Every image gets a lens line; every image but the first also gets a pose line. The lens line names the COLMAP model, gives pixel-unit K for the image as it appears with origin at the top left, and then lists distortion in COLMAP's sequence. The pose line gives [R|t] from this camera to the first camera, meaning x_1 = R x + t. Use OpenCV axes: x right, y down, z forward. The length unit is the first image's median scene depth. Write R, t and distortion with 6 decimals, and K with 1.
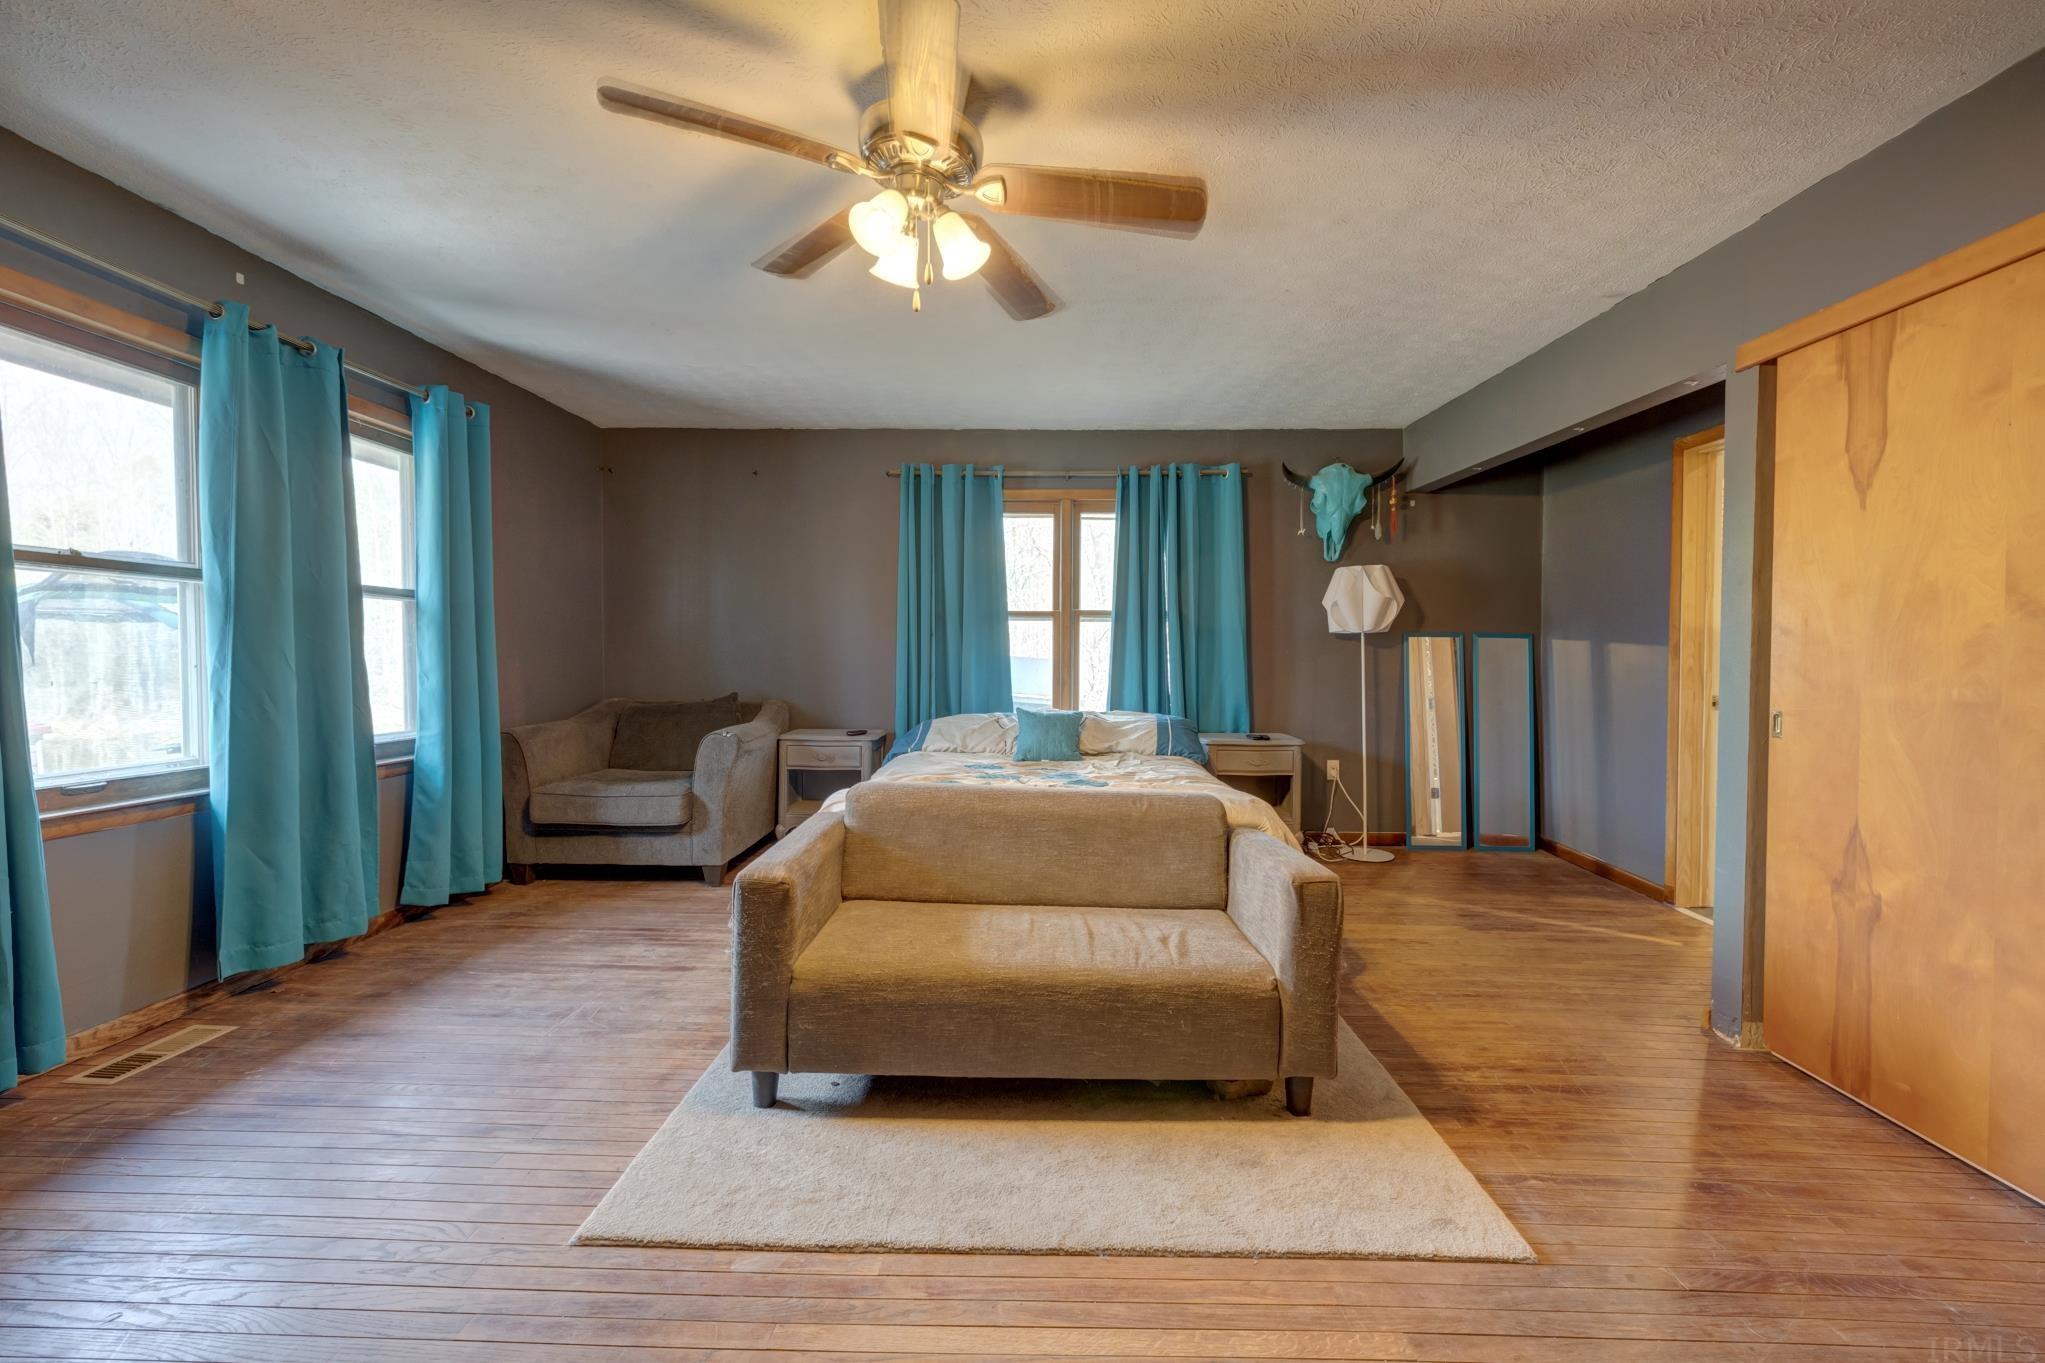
lens RADIAL K [[861.7, 0, 1022.0], [0, 861.7, 671.7], [0, 0, 1]] dist [0.000183, 0.000030]
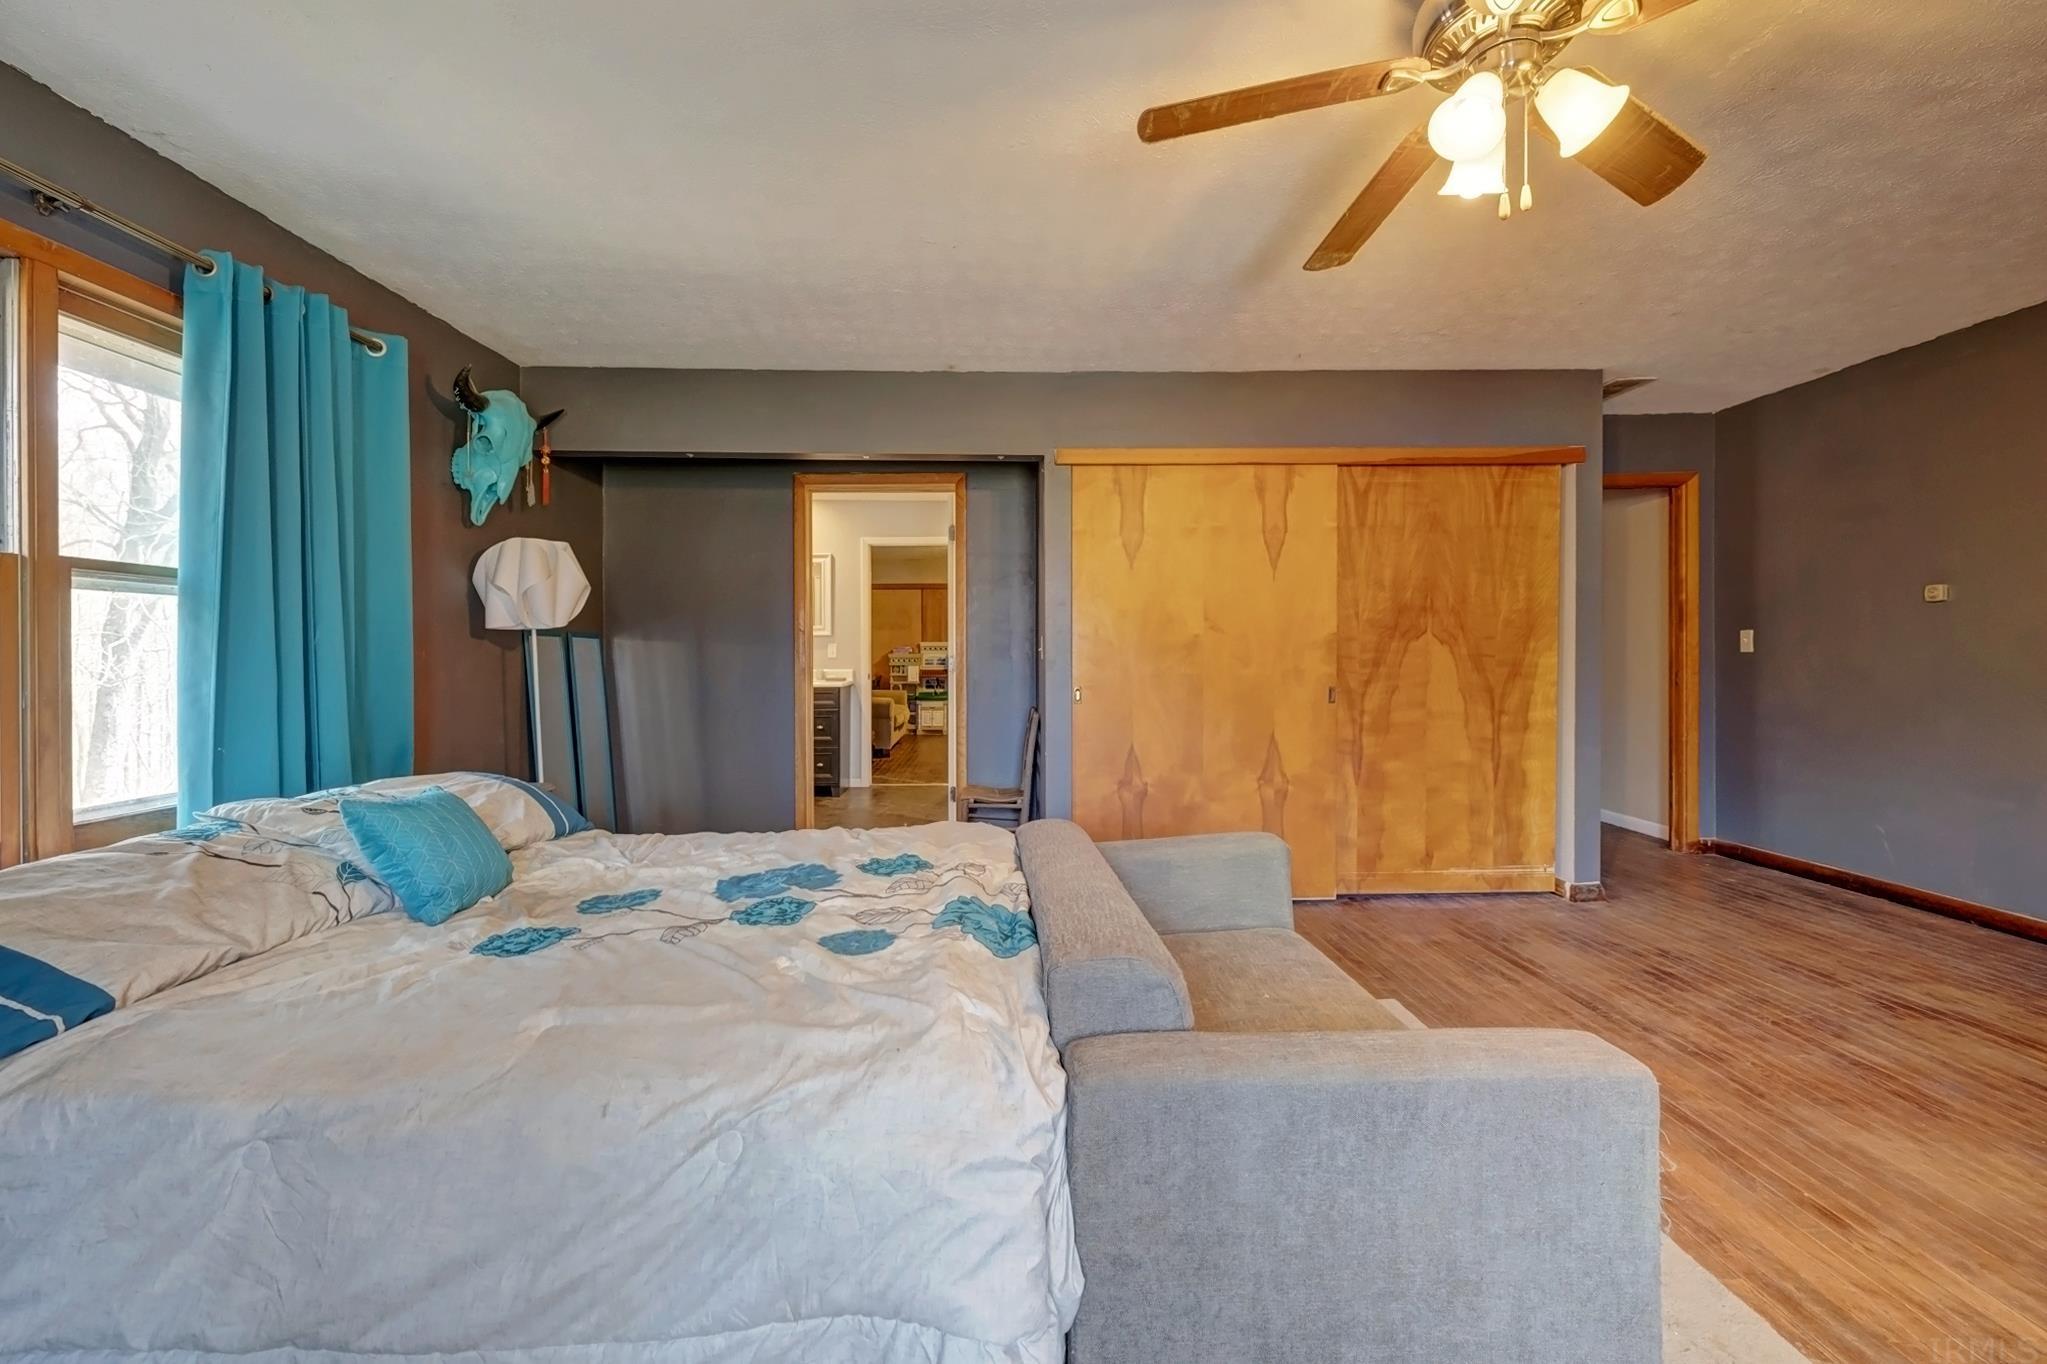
lens RADIAL K [[877.3, 0, 1006.4], [0, 877.3, 654.6], [0, 0, 1]] dist [-0.000373, 0.000104]
pose [[-0.070672, -0.010037, 0.997449, -0.536068], [0.032655, 0.999390, 0.012370, -0.028103], [-0.996965, 0.033446, -0.070301, 0.907749]]
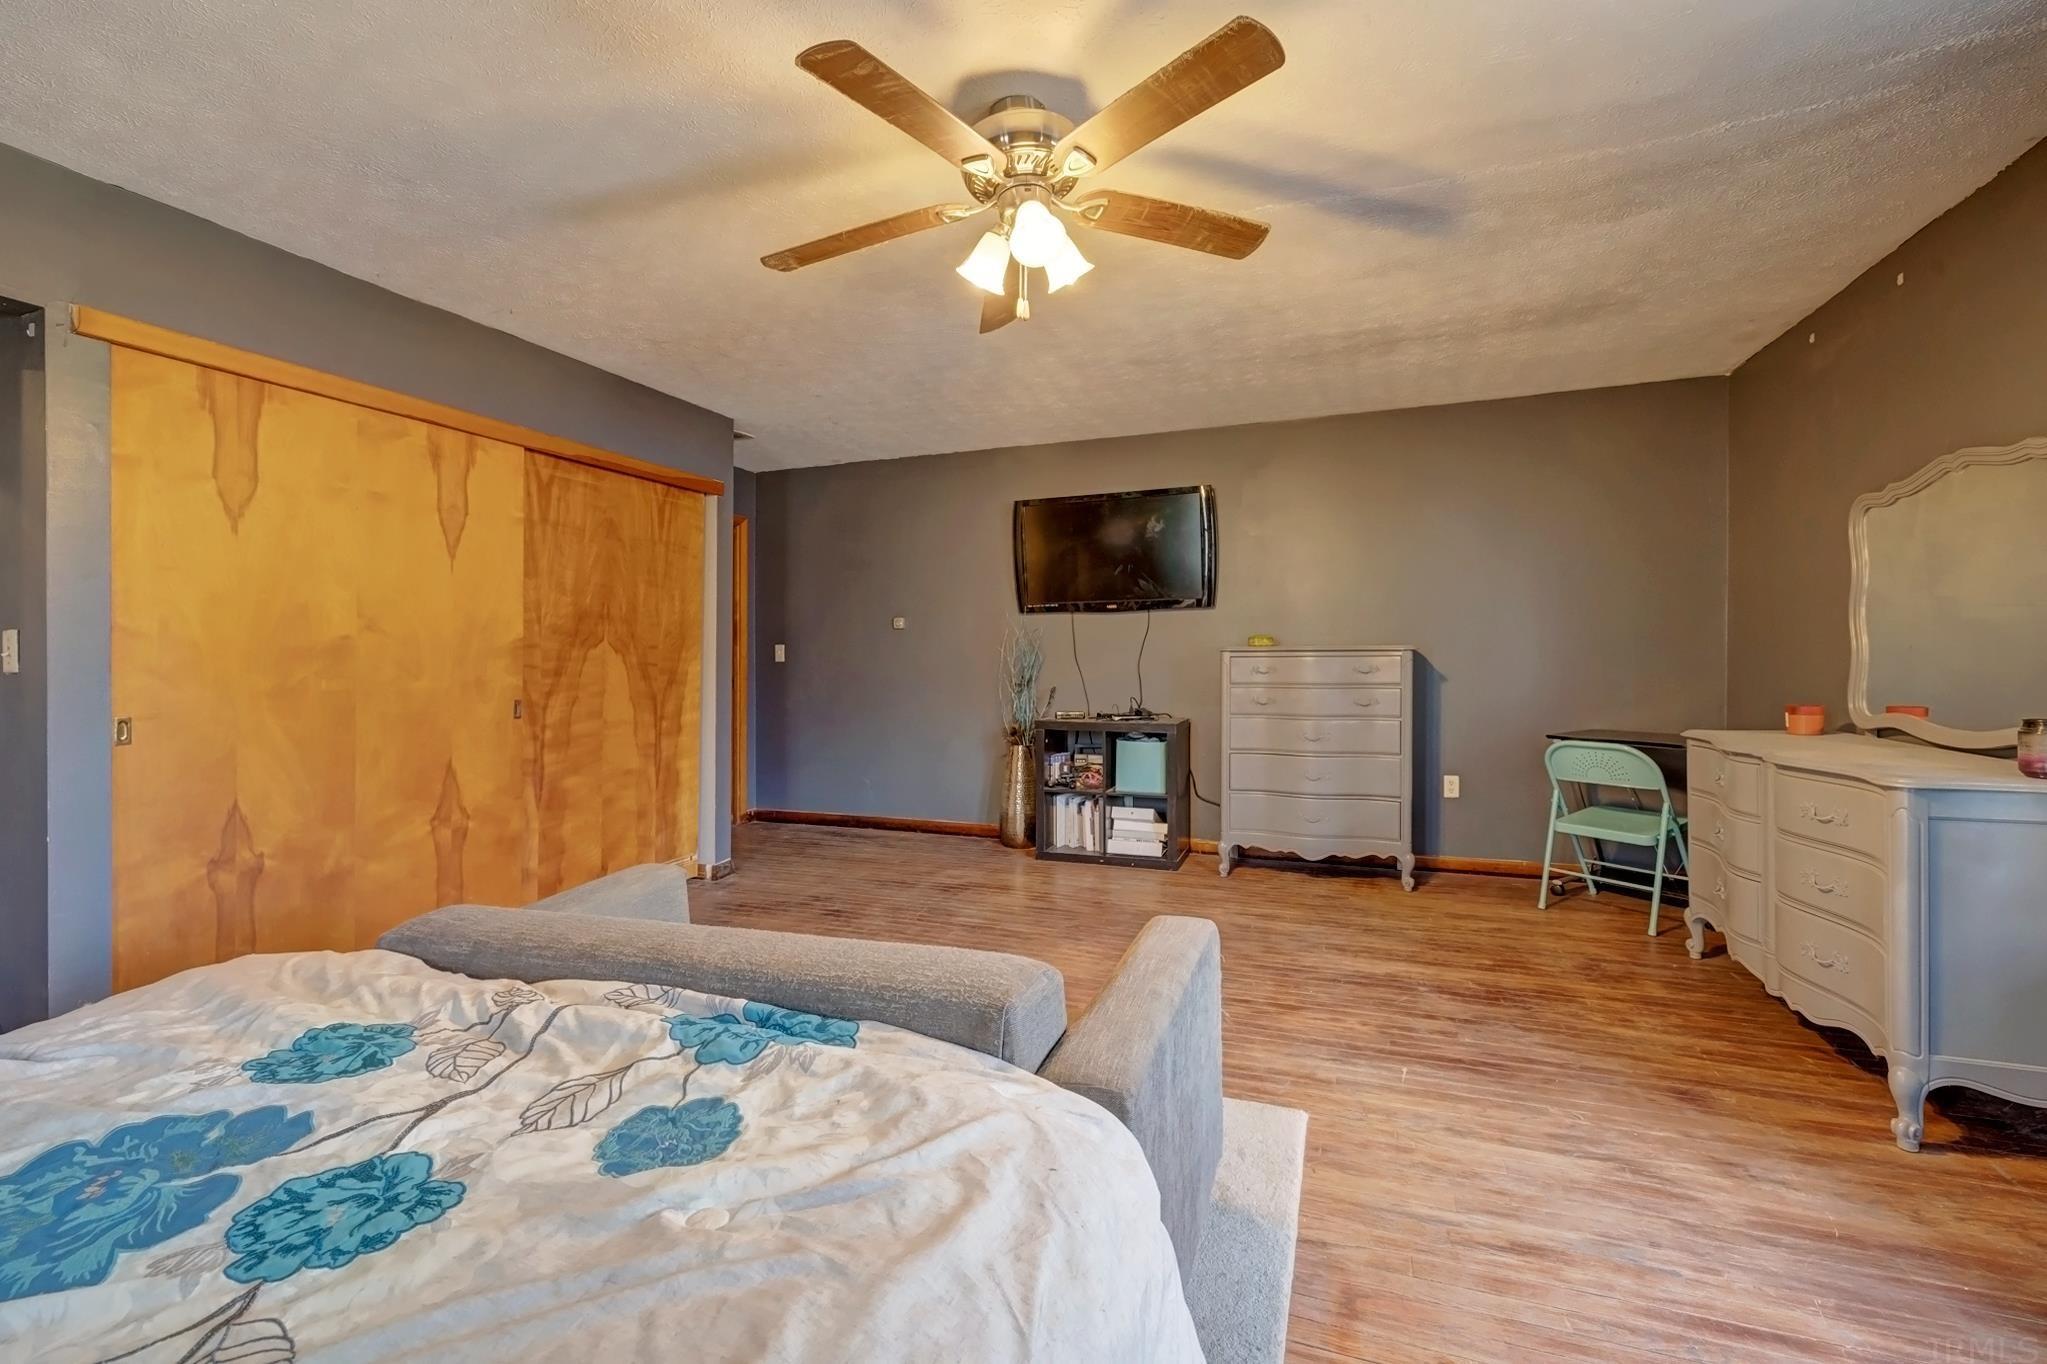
lens RADIAL K [[849.3, 0, 1044.1], [0, 849.3, 666.4], [0, 0, 1]] dist [-0.000121, 0.000201]
pose [[-0.955160, -0.008551, 0.295968, -0.272917], [0.002712, 0.999288, 0.037623, -0.031569], [-0.296079, 0.036739, -0.954457, 1.162138]]
